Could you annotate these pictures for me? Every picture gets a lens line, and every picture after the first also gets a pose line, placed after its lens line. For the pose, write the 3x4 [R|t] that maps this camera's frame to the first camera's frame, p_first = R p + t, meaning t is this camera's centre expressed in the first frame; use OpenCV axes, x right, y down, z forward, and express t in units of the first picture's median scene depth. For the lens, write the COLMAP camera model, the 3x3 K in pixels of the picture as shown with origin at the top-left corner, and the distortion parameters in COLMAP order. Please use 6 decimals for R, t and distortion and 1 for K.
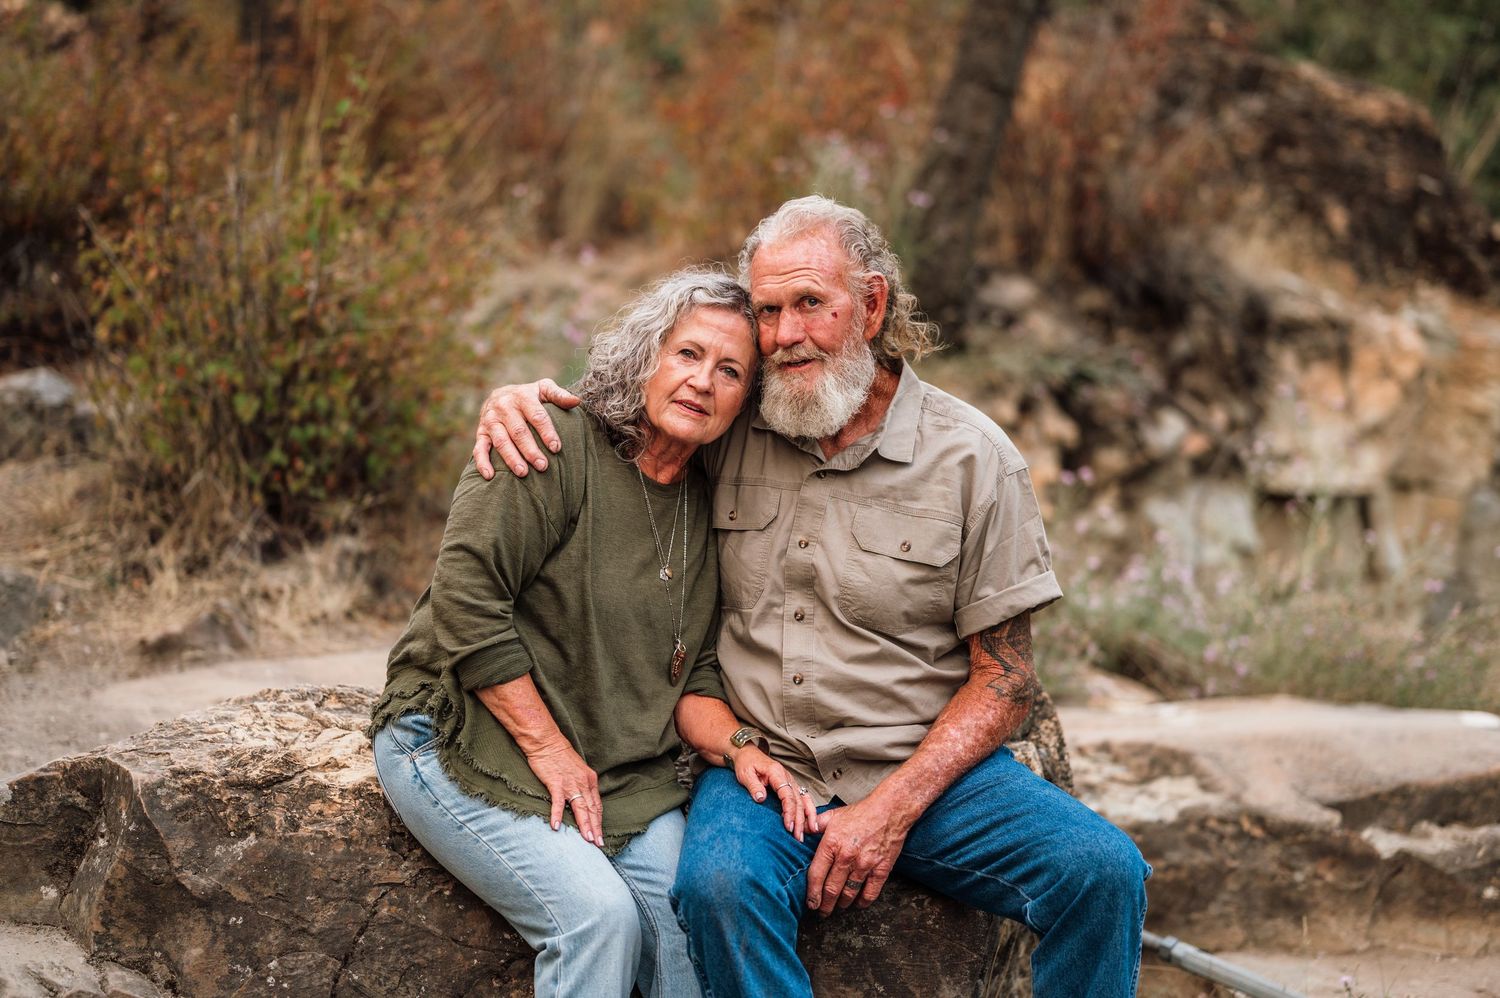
lens RADIAL K [[3610.4, 0, 750.0], [0, 3610.4, 499.0], [0, 0, 1]] dist [0.022331, -0.186427]
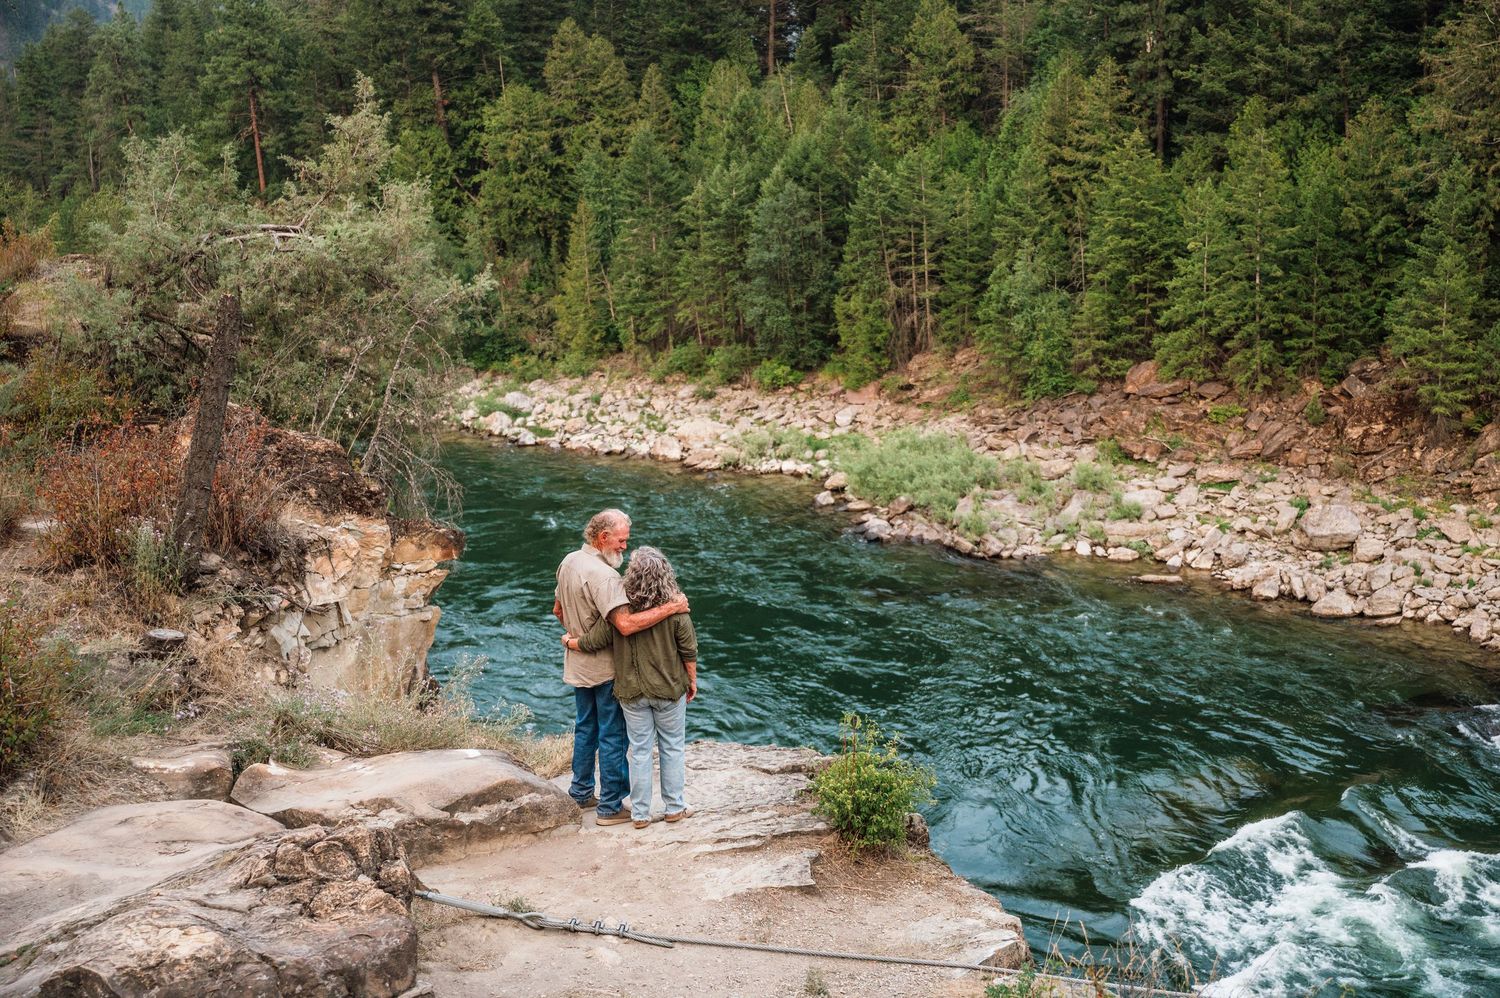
lens RADIAL K [[1467.5, 0, 754.8], [0, 1467.5, 494.4], [0, 0, 1]] dist [0.002617, 0.007435]
pose [[0.848016, -0.112843, 0.517818, -0.131407], [0.085668, 0.993406, 0.076187, -0.147191], [-0.523001, -0.020247, 0.852092, -0.079229]]
